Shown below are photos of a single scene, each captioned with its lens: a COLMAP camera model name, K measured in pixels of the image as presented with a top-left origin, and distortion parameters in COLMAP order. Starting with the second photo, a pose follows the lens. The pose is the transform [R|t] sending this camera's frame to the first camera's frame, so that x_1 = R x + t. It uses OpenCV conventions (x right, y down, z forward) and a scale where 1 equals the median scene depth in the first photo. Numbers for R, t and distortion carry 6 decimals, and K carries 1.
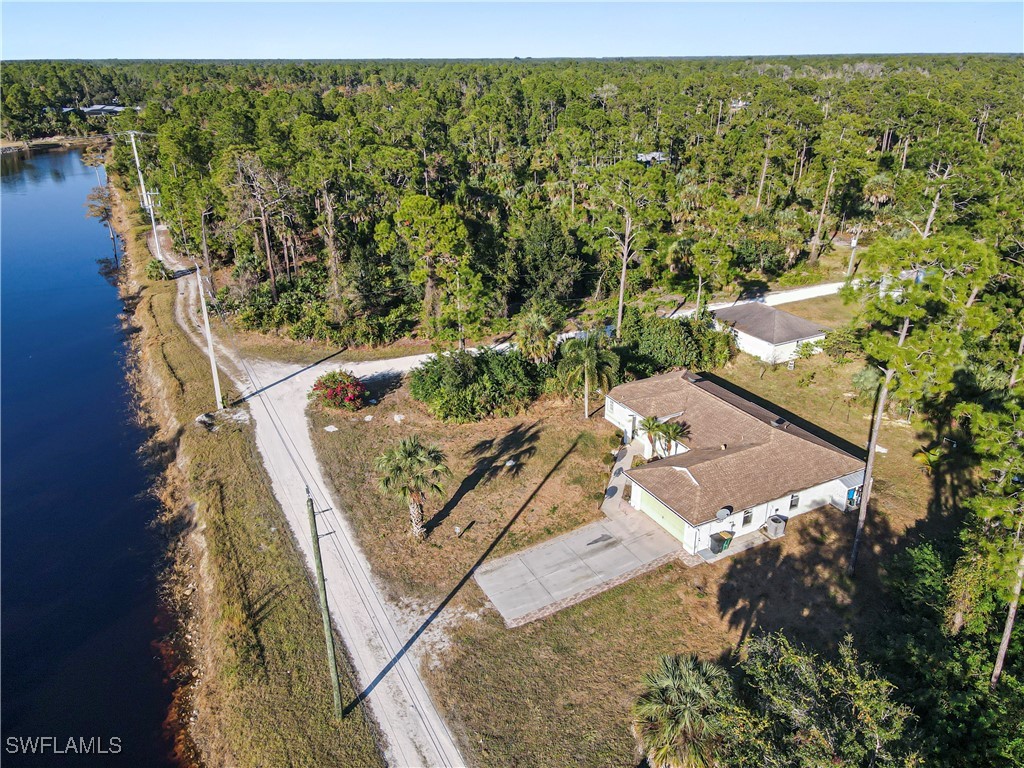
lens RADIAL K [[755.9, 0, 512.0], [0, 755.9, 384.0], [0, 0, 1]] dist [-0.000982, 0.001773]
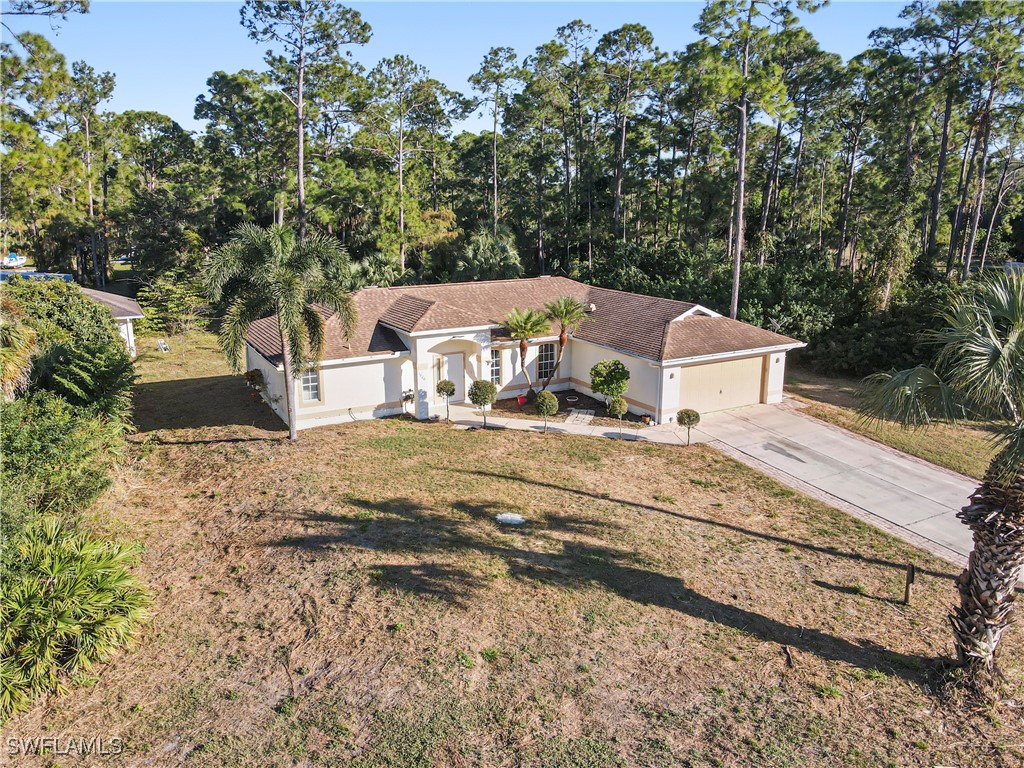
lens RADIAL K [[755.9, 0, 512.0], [0, 755.9, 384.0], [0, 0, 1]] dist [-0.000982, 0.001773]
pose [[-0.030751, -0.235410, 0.971410, -0.348272], [0.403950, 0.886038, 0.227509, -0.031062], [-0.914264, 0.399397, 0.067847, 1.019691]]
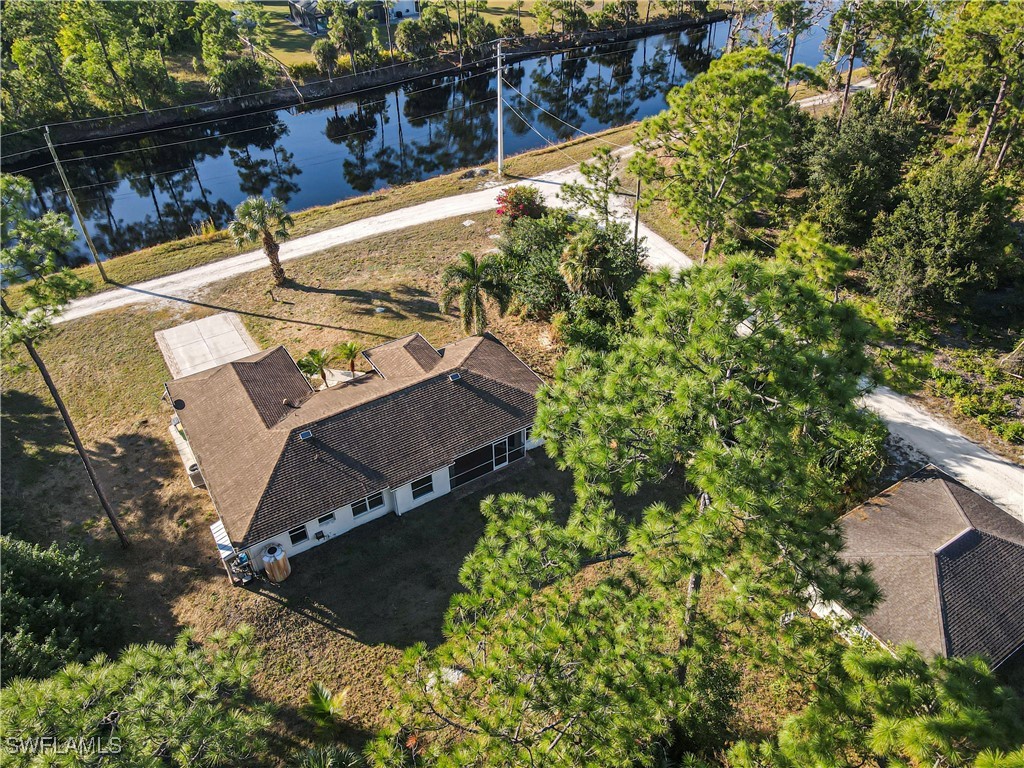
lens RADIAL K [[755.9, 0, 512.0], [0, 755.9, 384.0], [0, 0, 1]] dist [-0.000982, 0.001773]
pose [[0.075995, 0.618762, -0.781894, 0.914529], [-0.383538, 0.741970, 0.549890, -0.470351], [0.920393, 0.258097, 0.293705, 0.957930]]
